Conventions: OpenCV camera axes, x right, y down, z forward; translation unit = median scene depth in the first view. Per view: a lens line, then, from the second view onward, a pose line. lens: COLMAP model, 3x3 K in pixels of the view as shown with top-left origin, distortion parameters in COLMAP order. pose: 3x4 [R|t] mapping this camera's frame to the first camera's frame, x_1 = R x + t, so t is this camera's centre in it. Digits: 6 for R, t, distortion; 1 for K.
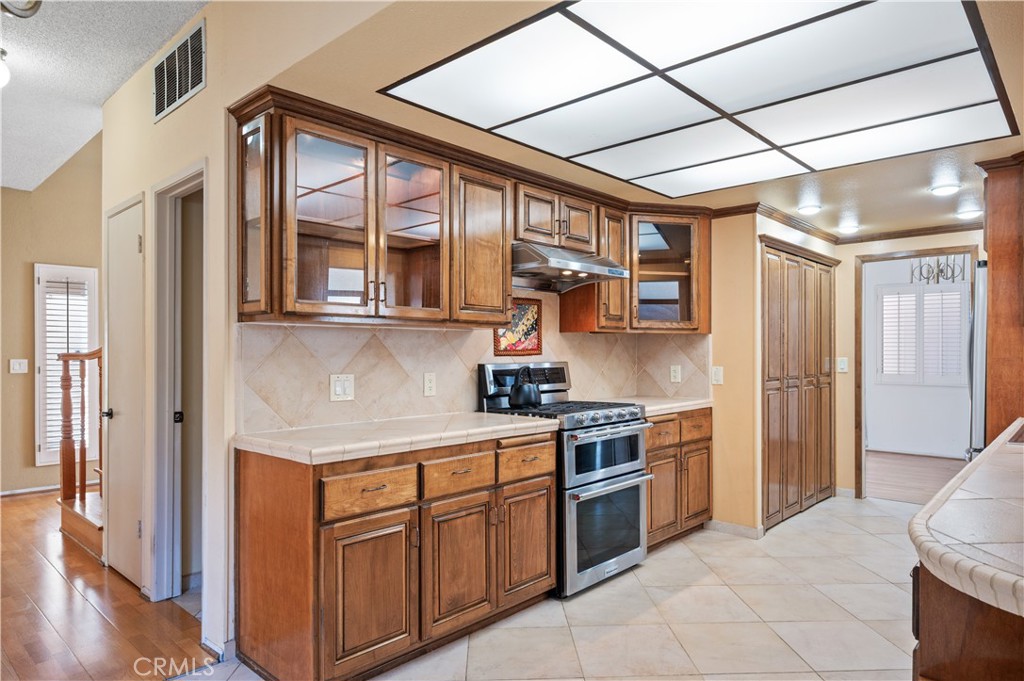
lens RADIAL K [[626.8, 0, 512.9], [0, 626.8, 349.7], [0, 0, 1]] dist [0.002187, 0.001747]
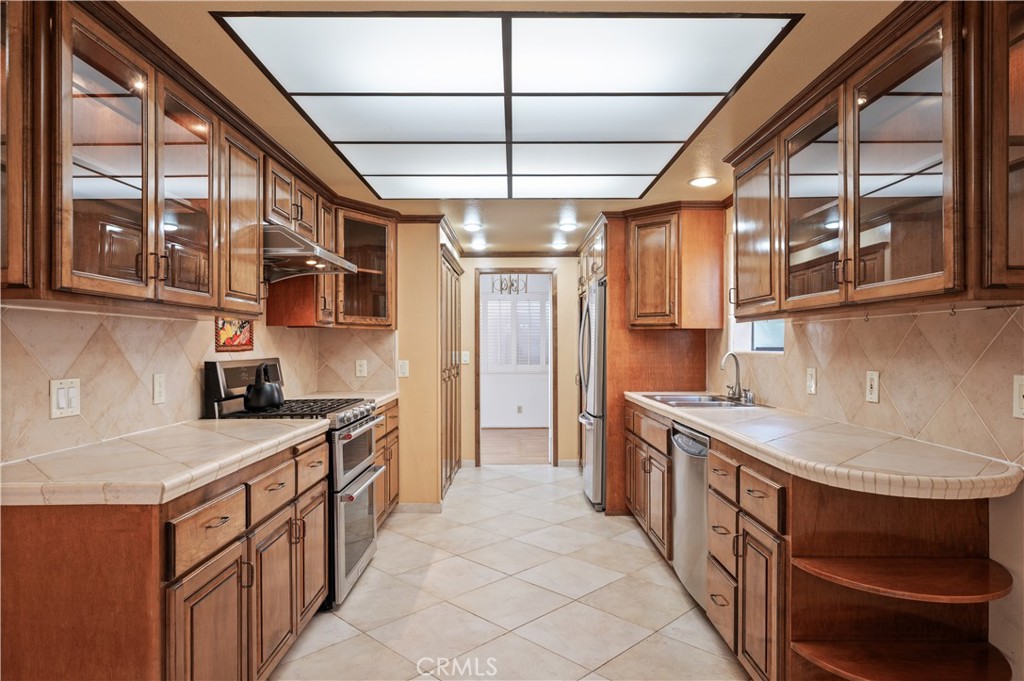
lens RADIAL K [[605.6, 0, 513.4], [0, 605.6, 341.7], [0, 0, 1]] dist [0.002405, 0.002278]
pose [[0.733788, 0.004368, 0.679364, -0.321932], [-0.000306, 0.999981, -0.006099, 0.001081], [-0.679378, 0.004267, 0.733776, 0.138410]]
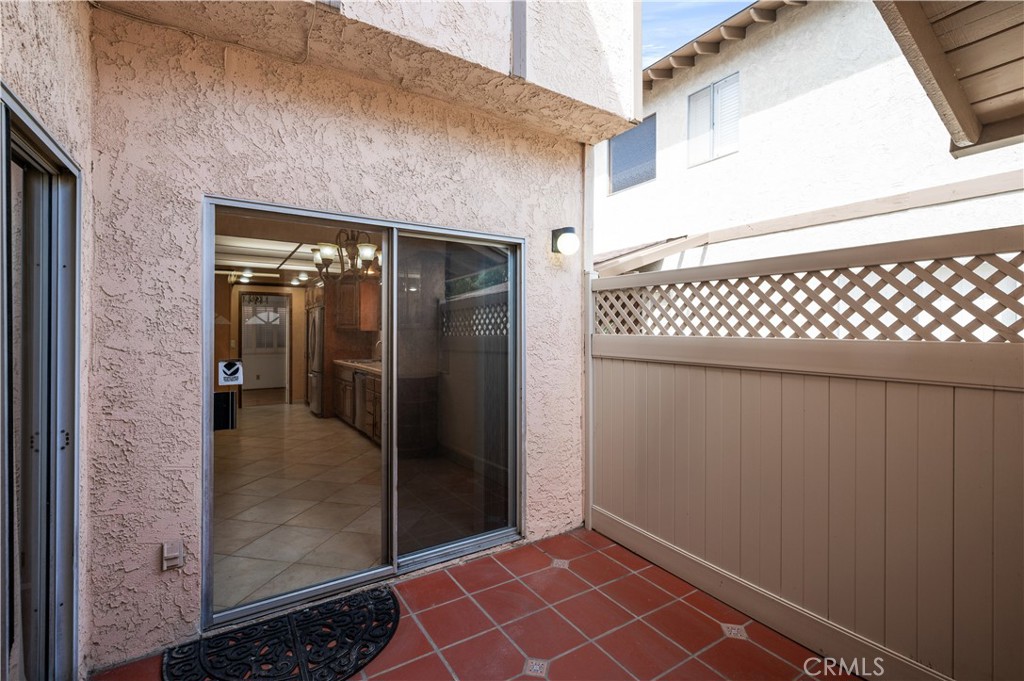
lens RADIAL K [[463.8, 0, 516.8], [0, 463.8, 332.7], [0, 0, 1]] dist [0.004057, -0.000630]
pose [[0.245790, 0.000203, 0.969323, -1.134871], [-0.002865, 0.999996, 0.000518, -0.028310], [-0.969319, -0.002905, 0.245790, -0.418395]]
